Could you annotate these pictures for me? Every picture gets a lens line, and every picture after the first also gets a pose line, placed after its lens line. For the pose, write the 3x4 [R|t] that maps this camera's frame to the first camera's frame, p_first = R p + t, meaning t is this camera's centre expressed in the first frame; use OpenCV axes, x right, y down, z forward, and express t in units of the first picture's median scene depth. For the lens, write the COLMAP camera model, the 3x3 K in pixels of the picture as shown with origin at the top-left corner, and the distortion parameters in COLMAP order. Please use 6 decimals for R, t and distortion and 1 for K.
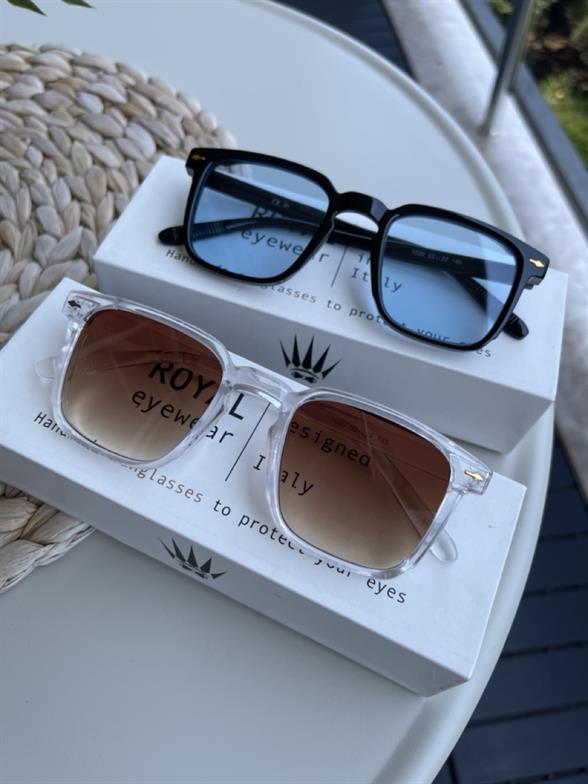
lens RADIAL K [[604.0, 0, 292.8], [0, 604.0, 394.9], [0, 0, 1]] dist [0.055174, -0.124768]
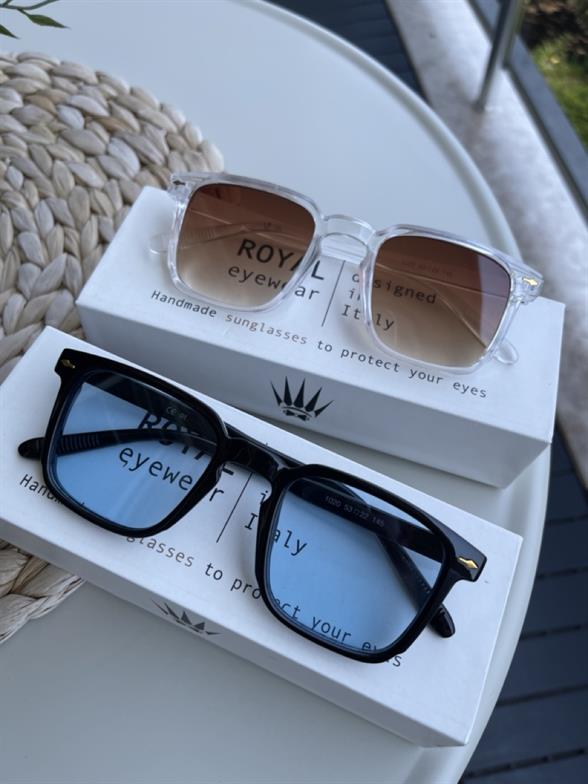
lens RADIAL K [[604.0, 0, 292.8], [0, 604.0, 394.9], [0, 0, 1]] dist [0.055174, -0.124768]
pose [[0.999762, -0.021623, 0.002800, 0.008350], [0.021495, 0.998983, 0.039637, -0.077567], [-0.003654, -0.039567, 0.999210, 0.016583]]
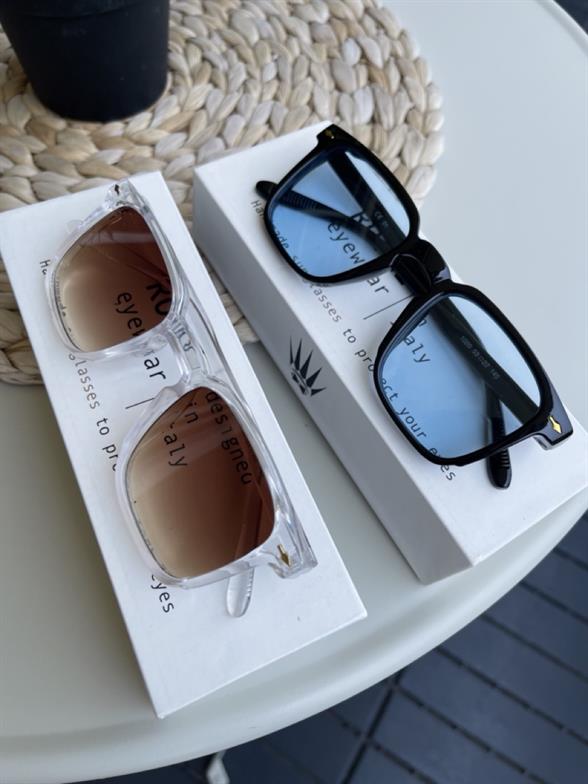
lens RADIAL K [[604.0, 0, 292.8], [0, 604.0, 394.9], [0, 0, 1]] dist [0.055174, -0.124768]
pose [[0.765766, 0.583779, -0.269824, 0.216642], [-0.576158, 0.809141, 0.115473, -0.092488], [0.285736, 0.067036, 0.955961, 0.056671]]
